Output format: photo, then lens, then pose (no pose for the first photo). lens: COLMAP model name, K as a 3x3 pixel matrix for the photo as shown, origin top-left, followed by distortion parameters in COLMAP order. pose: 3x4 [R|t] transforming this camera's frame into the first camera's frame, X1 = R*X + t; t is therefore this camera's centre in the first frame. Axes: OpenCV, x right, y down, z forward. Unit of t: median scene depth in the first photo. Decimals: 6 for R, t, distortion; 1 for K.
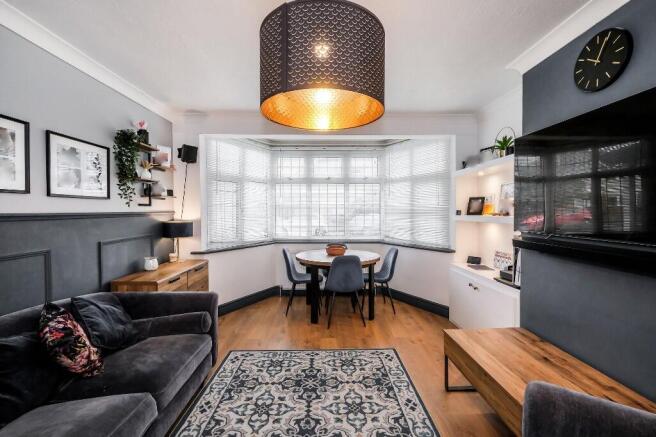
lens RADIAL K [[284.9, 0, 328.0], [0, 284.9, 211.5], [0, 0, 1]] dist [-0.002660, -0.000578]
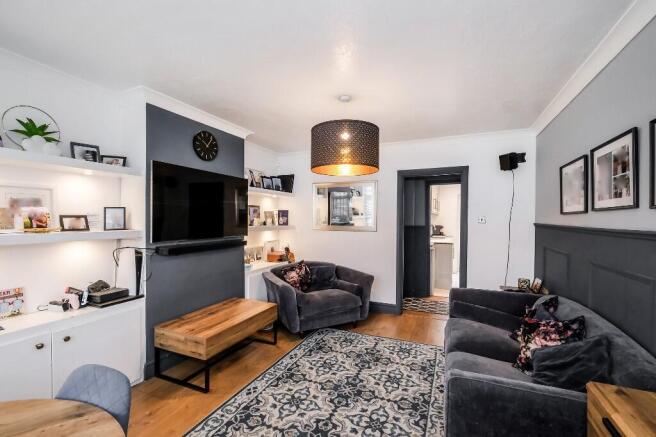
lens RADIAL K [[286.3, 0, 329.6], [0, 286.3, 218.7], [0, 0, 1]] dist [-0.000572, 0.000291]
pose [[-0.906339, 0.000119, 0.422551, -0.292929], [0.000905, 0.999998, 0.001660, -0.018674], [-0.422550, 0.001887, -0.906338, 1.137415]]
